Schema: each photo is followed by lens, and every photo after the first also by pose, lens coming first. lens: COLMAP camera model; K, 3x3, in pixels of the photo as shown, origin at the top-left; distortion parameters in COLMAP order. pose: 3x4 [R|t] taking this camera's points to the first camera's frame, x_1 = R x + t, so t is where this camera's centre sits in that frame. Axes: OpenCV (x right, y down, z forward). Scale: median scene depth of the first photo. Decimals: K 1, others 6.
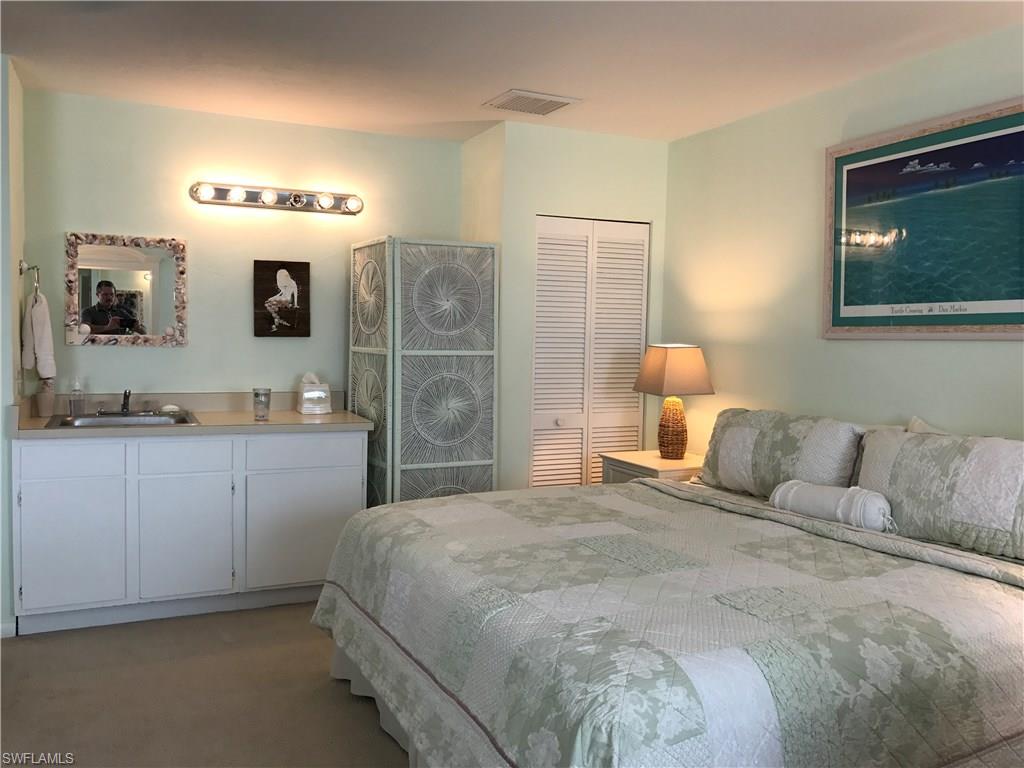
lens RADIAL K [[878.8, 0, 511.8], [0, 878.8, 382.5], [0, 0, 1]] dist [0.007214, 0.009245]
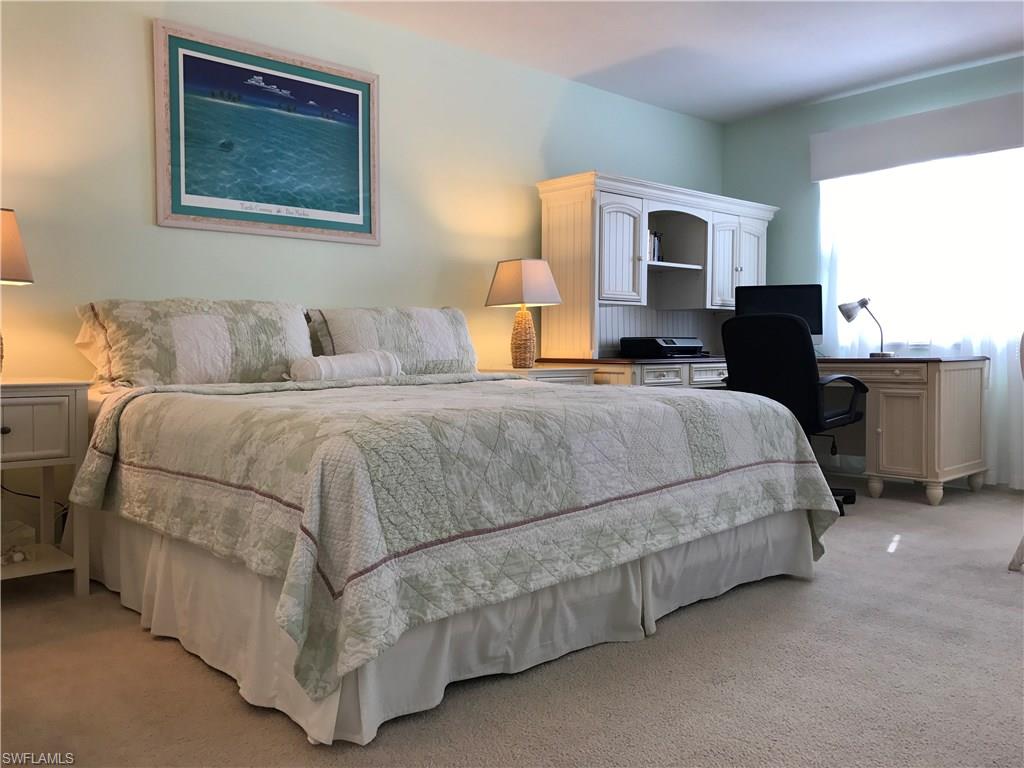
lens RADIAL K [[878.8, 0, 511.6], [0, 878.8, 382.9], [0, 0, 1]] dist [0.007214, 0.009245]
pose [[-0.326564, -0.050594, 0.943820, -0.740143], [0.049736, 0.996263, 0.070614, 0.078038], [-0.943866, 0.070001, -0.322827, 1.082327]]
